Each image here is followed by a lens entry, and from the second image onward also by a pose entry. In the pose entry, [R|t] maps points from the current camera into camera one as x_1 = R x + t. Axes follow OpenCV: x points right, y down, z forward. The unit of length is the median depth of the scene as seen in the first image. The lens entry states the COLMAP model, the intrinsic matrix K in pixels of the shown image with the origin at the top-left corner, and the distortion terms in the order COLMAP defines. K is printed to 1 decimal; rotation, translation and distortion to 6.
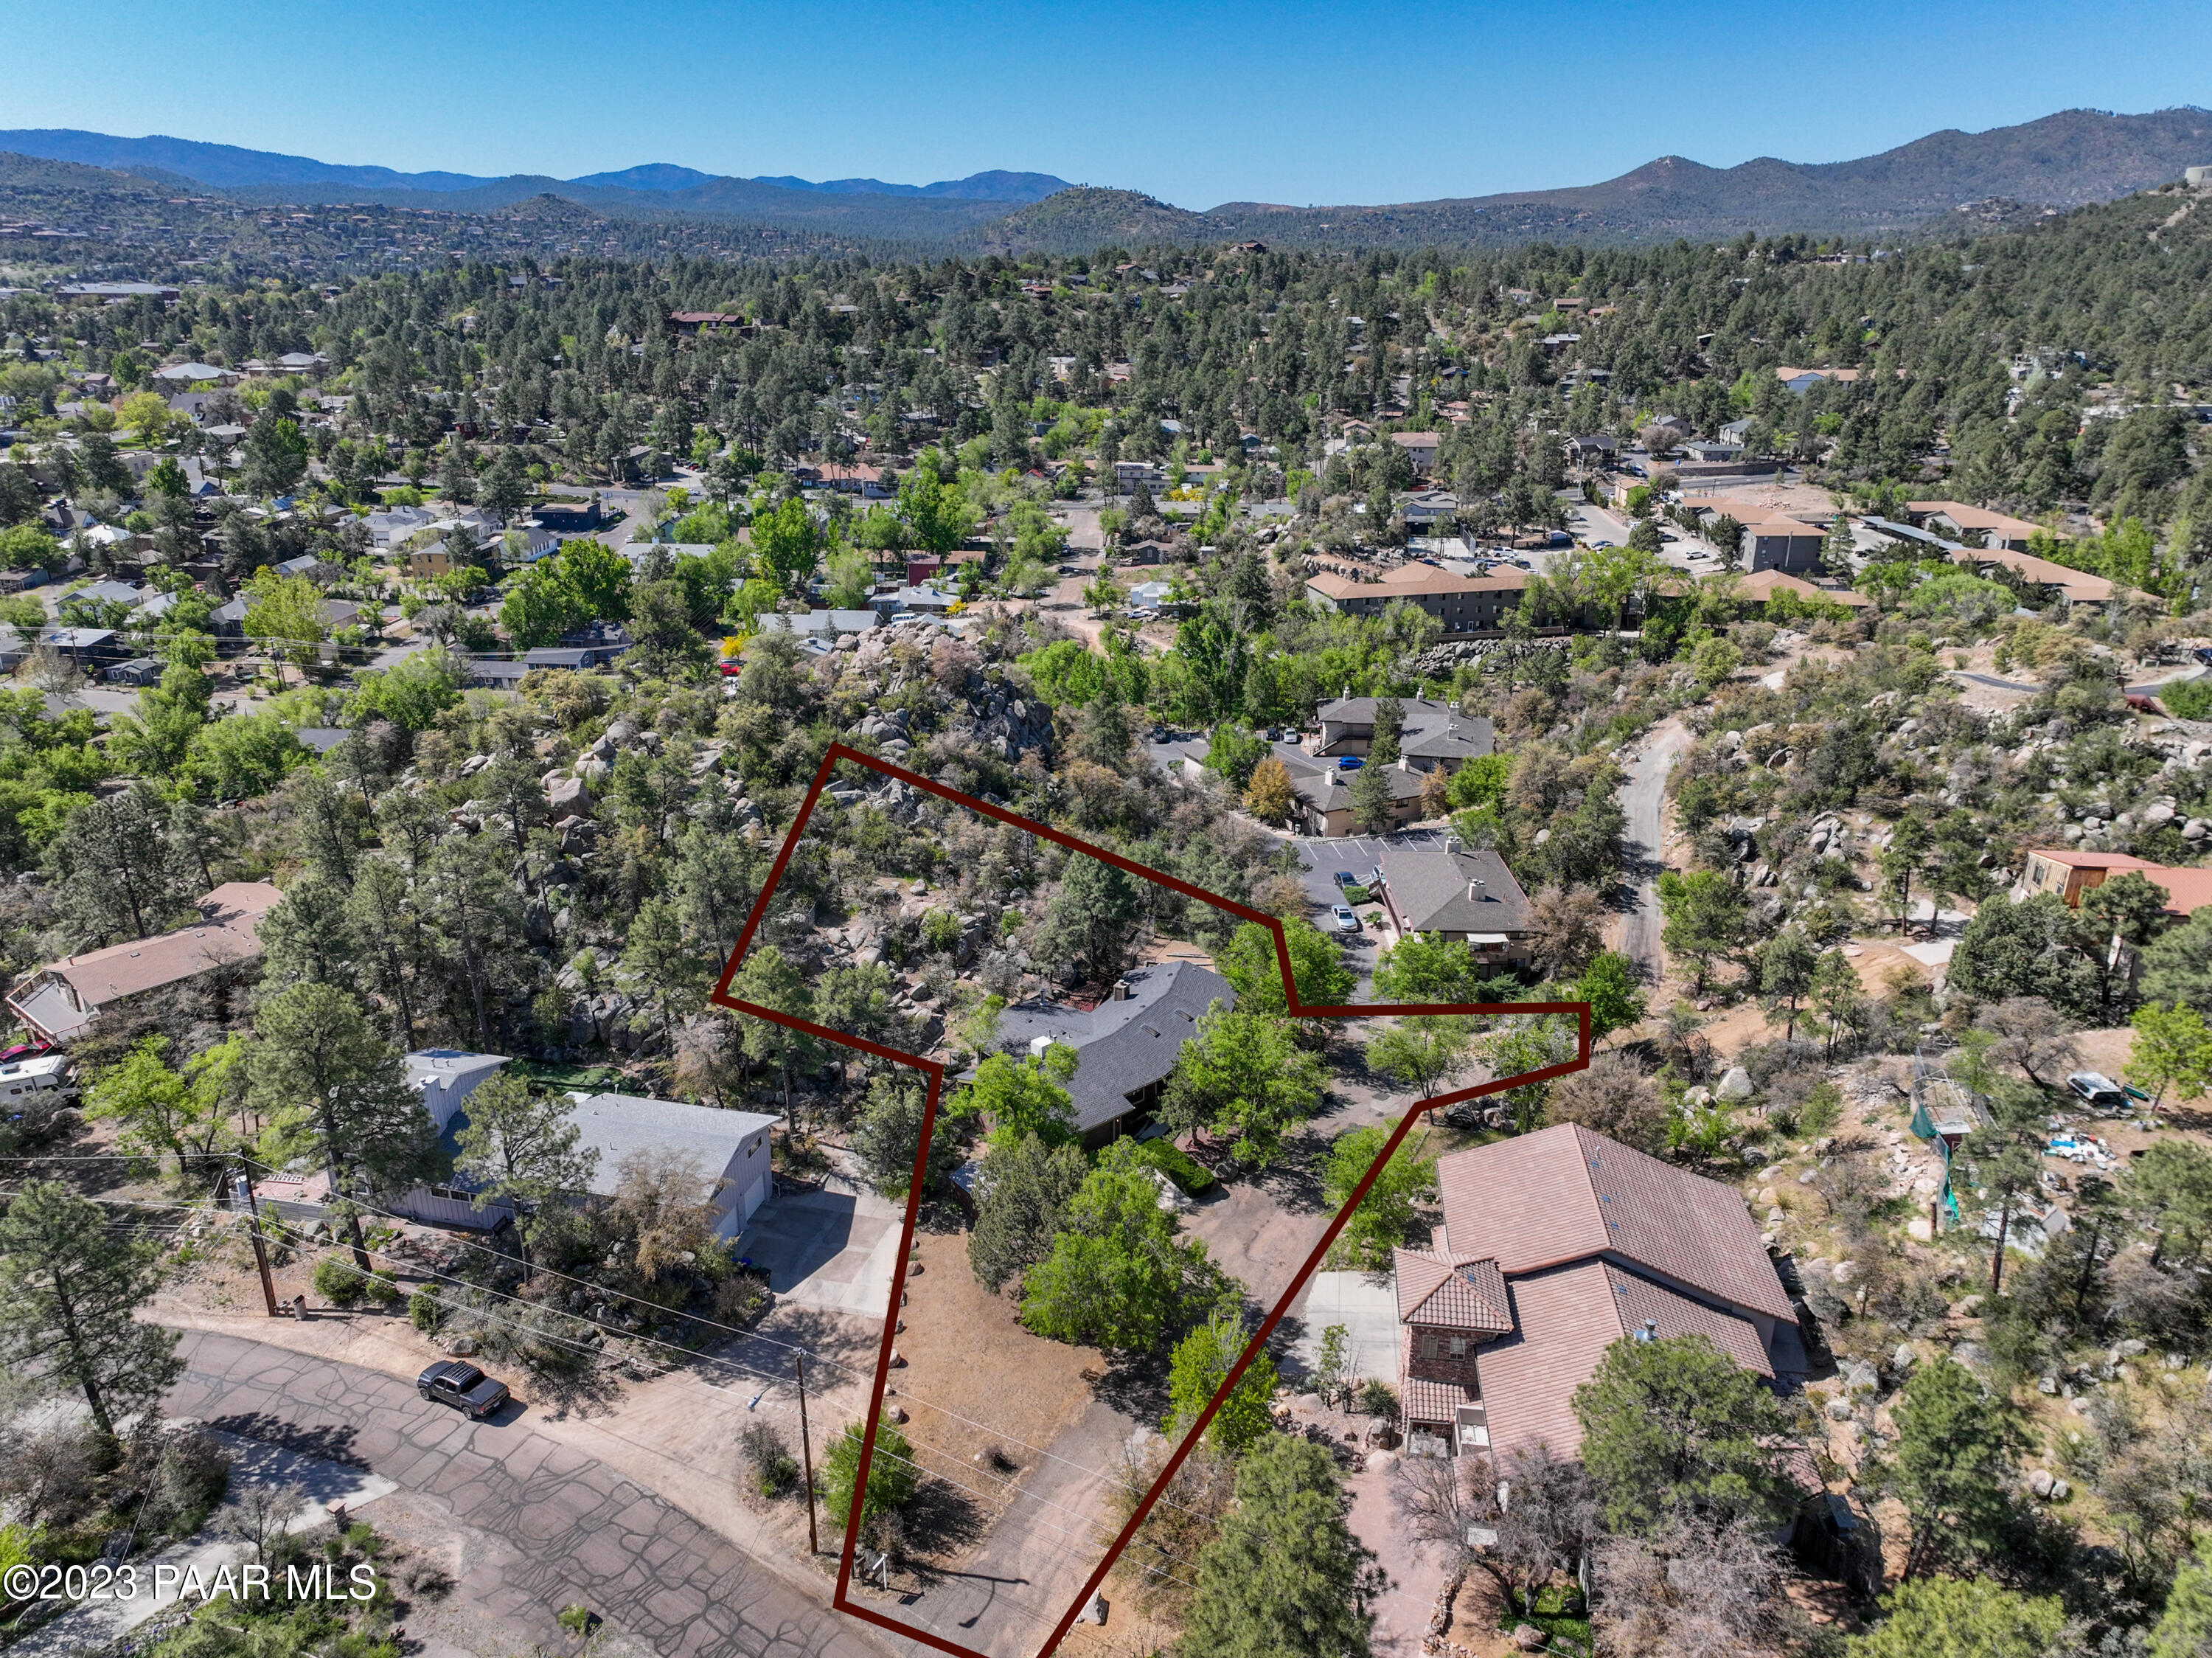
lens RADIAL K [[1567.8, 0, 1101.8], [0, 1567.8, 829.1], [0, 0, 1]] dist [0.020180, 0.007327]
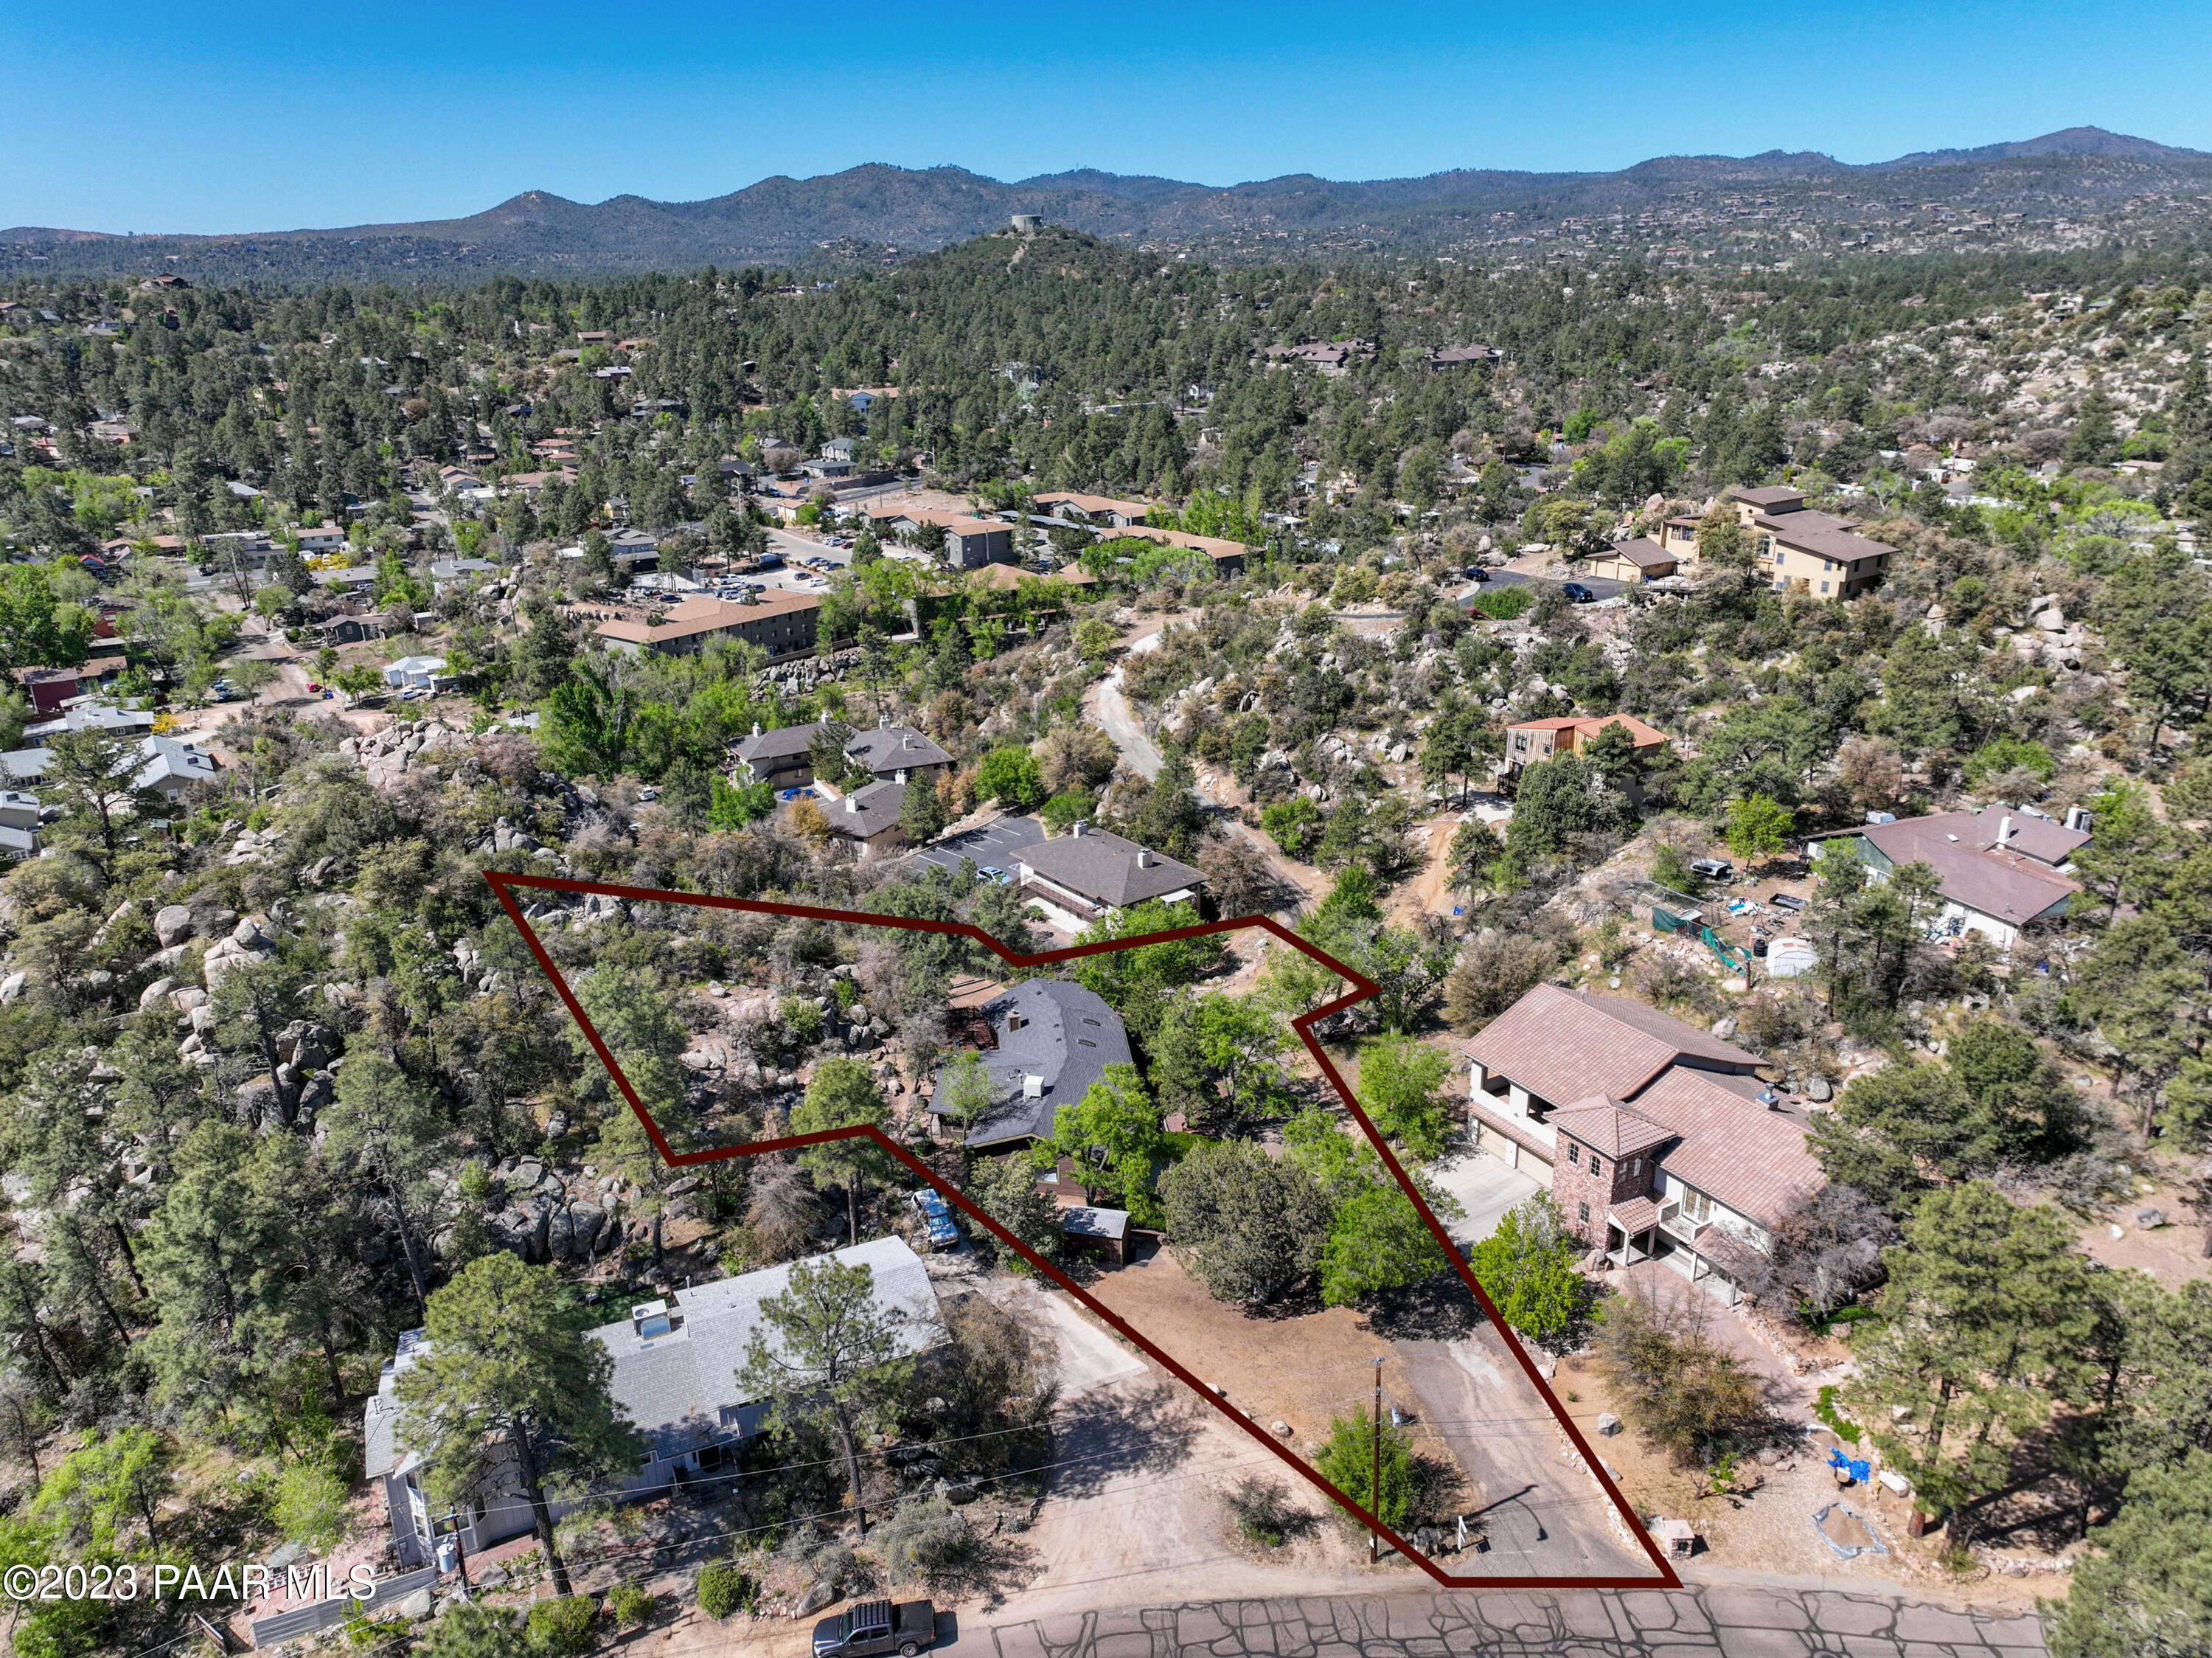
lens RADIAL K [[1567.8, 0, 1105.1], [0, 1567.8, 831.1], [0, 0, 1]] dist [0.020180, 0.007327]
pose [[0.784674, -0.217311, 0.580572, -0.188370], [0.227390, 0.972160, 0.056554, -0.021823], [-0.576698, 0.087640, 0.812243, 0.055305]]
